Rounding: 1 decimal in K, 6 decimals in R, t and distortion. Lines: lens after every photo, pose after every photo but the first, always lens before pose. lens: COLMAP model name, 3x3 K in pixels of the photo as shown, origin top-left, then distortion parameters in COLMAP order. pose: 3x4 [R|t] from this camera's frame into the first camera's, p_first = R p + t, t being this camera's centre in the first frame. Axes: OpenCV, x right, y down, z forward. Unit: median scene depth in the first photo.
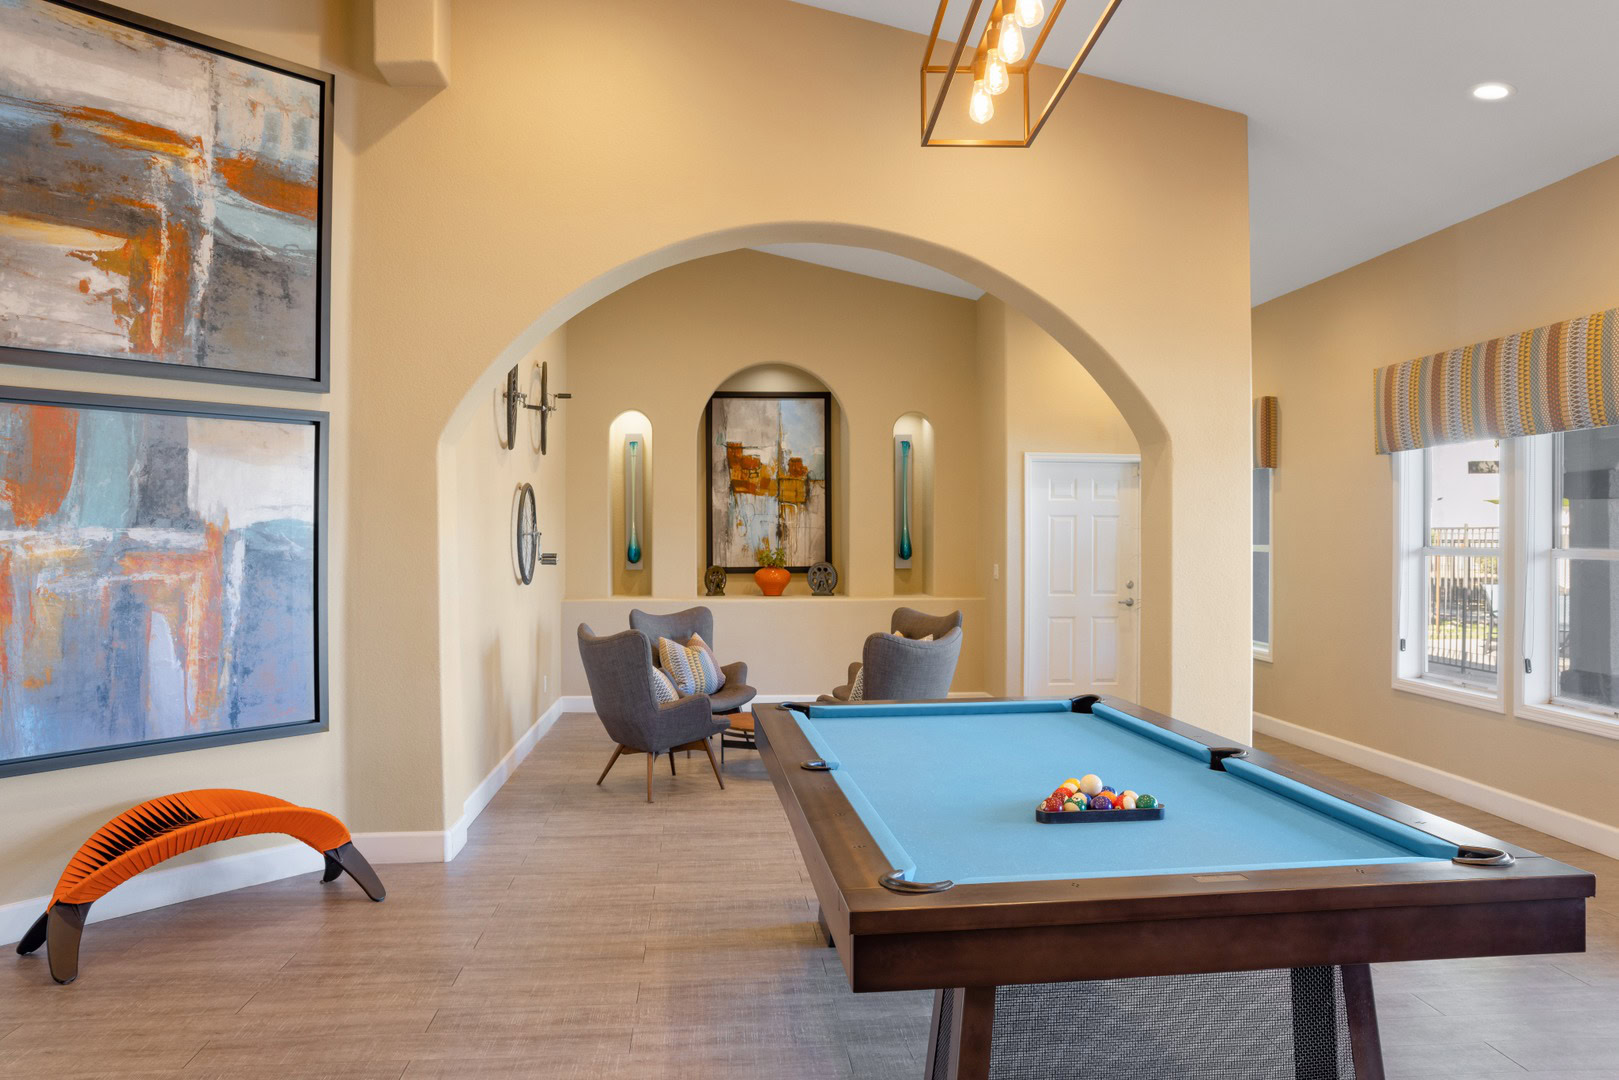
lens RADIAL K [[1186.7, 0, 810.1], [0, 1186.7, 534.6], [0, 0, 1]] dist [-0.029026, 0.045930]
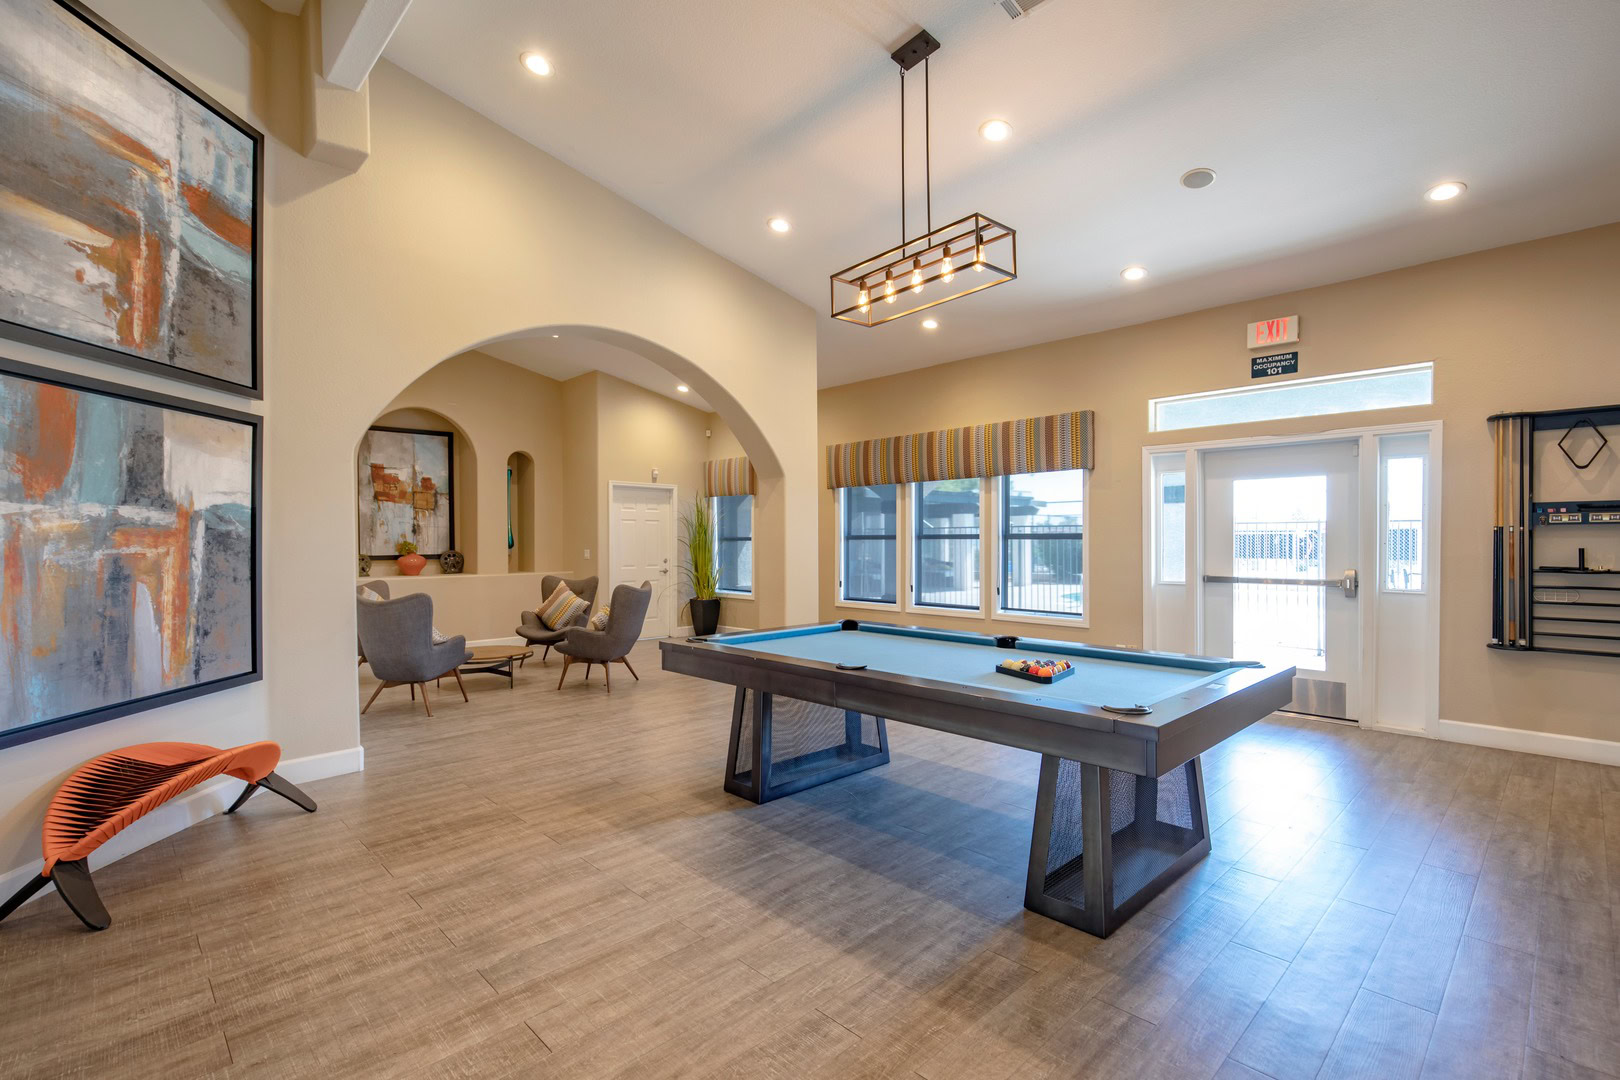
lens RADIAL K [[745.8, 0, 812.0], [0, 745.8, 547.9], [0, 0, 1]] dist [0.019945, -0.003432]
pose [[0.774693, -0.010811, 0.632245, -0.500287], [0.005762, 0.999933, 0.010037, 0.028980], [-0.632311, -0.004133, 0.774704, 0.051569]]
